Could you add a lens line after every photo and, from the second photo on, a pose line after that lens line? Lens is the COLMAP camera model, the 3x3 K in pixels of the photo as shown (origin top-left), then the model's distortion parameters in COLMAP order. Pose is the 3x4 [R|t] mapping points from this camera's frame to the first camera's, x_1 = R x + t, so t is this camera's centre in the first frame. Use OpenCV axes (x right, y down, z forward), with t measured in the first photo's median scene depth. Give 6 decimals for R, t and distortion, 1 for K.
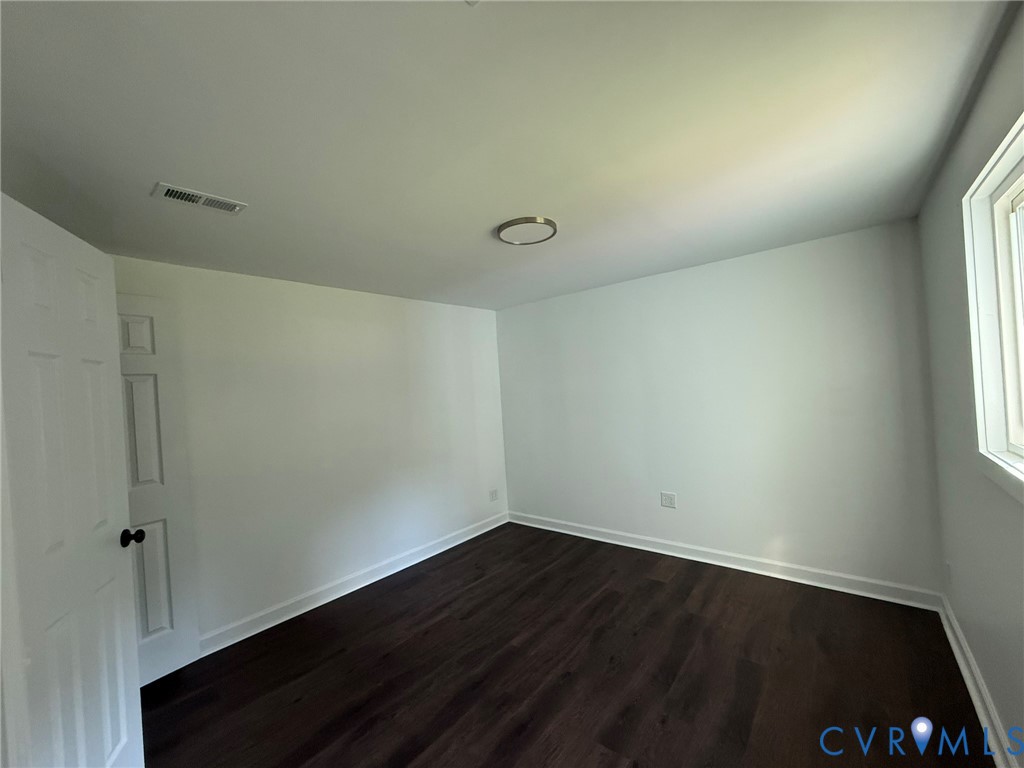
lens RADIAL K [[408.4, 0, 512.8], [0, 408.4, 385.0], [0, 0, 1]] dist [0.001314, -0.000223]
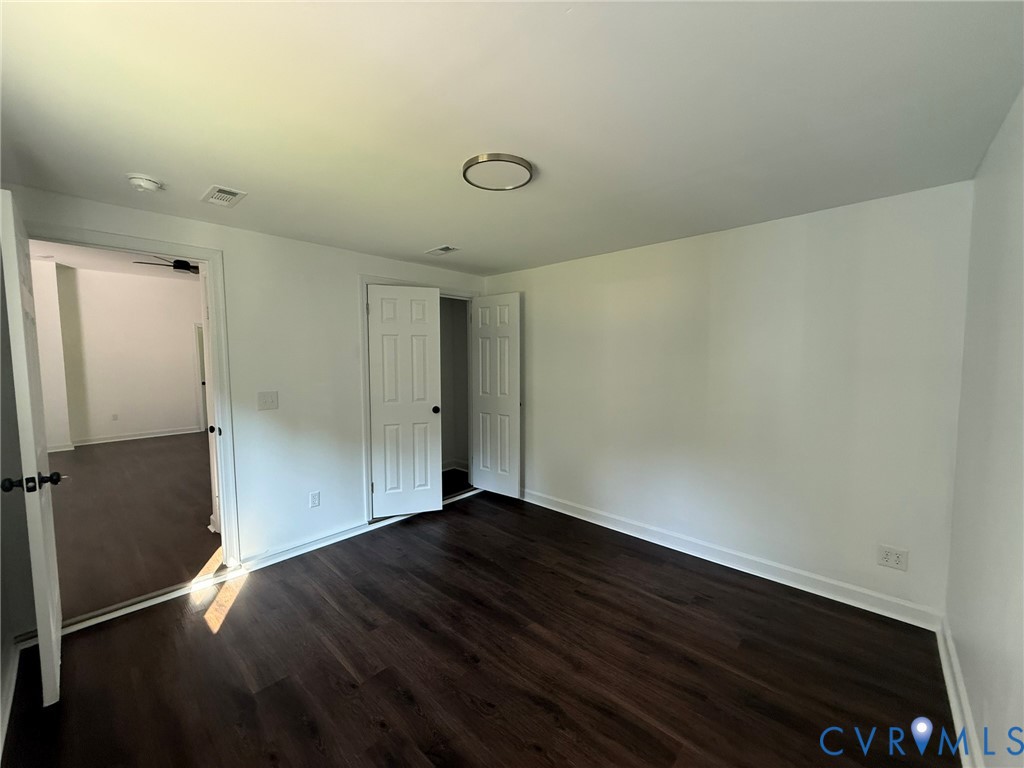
lens RADIAL K [[408.4, 0, 506.5], [0, 408.4, 385.7], [0, 0, 1]] dist [0.001314, -0.000223]
pose [[-0.056133, 0.131421, -0.989736, 0.799923], [0.012112, 0.991316, 0.130944, -0.040526], [0.998350, -0.004638, -0.057238, 0.914143]]
